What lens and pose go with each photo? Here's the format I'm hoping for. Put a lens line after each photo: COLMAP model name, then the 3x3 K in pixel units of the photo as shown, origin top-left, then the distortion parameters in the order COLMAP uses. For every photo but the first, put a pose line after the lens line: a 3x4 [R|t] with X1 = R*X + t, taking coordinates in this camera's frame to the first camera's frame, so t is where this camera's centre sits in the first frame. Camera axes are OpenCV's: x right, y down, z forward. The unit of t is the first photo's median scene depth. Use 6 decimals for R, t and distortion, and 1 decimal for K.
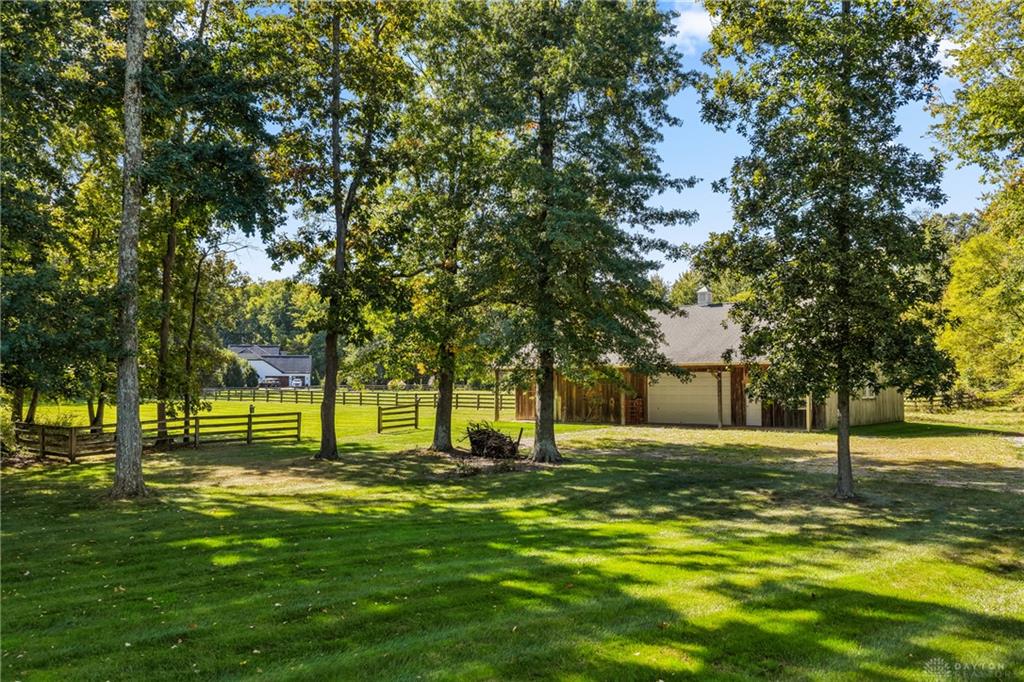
lens RADIAL K [[831.6, 0, 512.0], [0, 831.6, 341.0], [0, 0, 1]] dist [0.001278, 0.001115]
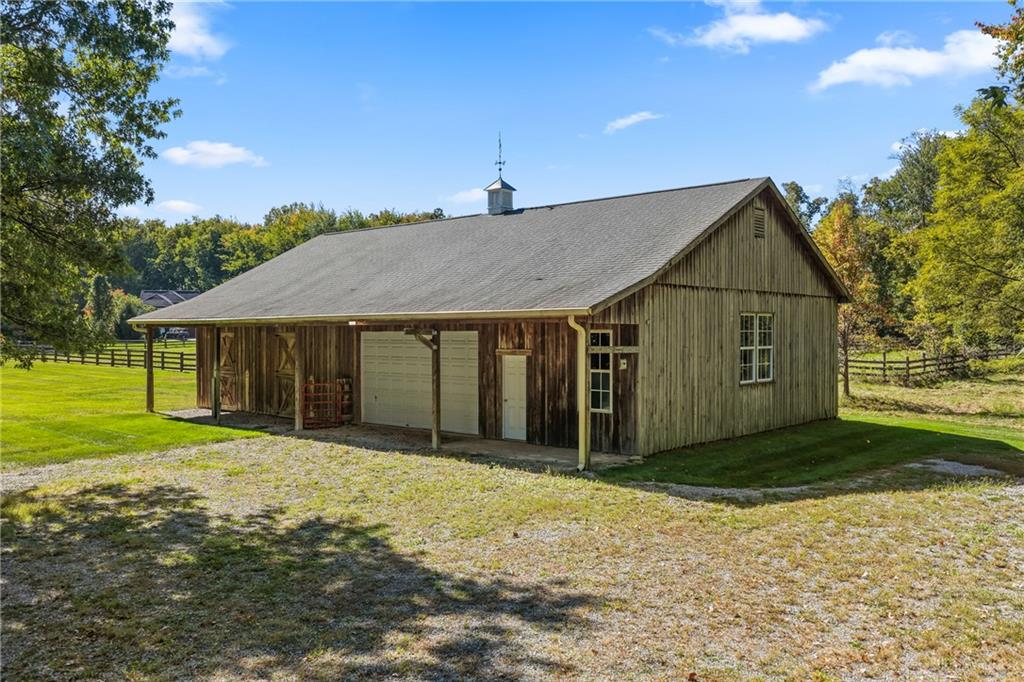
lens RADIAL K [[831.6, 0, 512.0], [0, 831.6, 341.0], [0, 0, 1]] dist [0.001278, 0.001115]
pose [[0.999981, 0.001619, -0.005976, 0.168122], [-0.001240, 0.998017, 0.062939, 0.006496], [0.006066, -0.062931, 0.997999, 0.290935]]
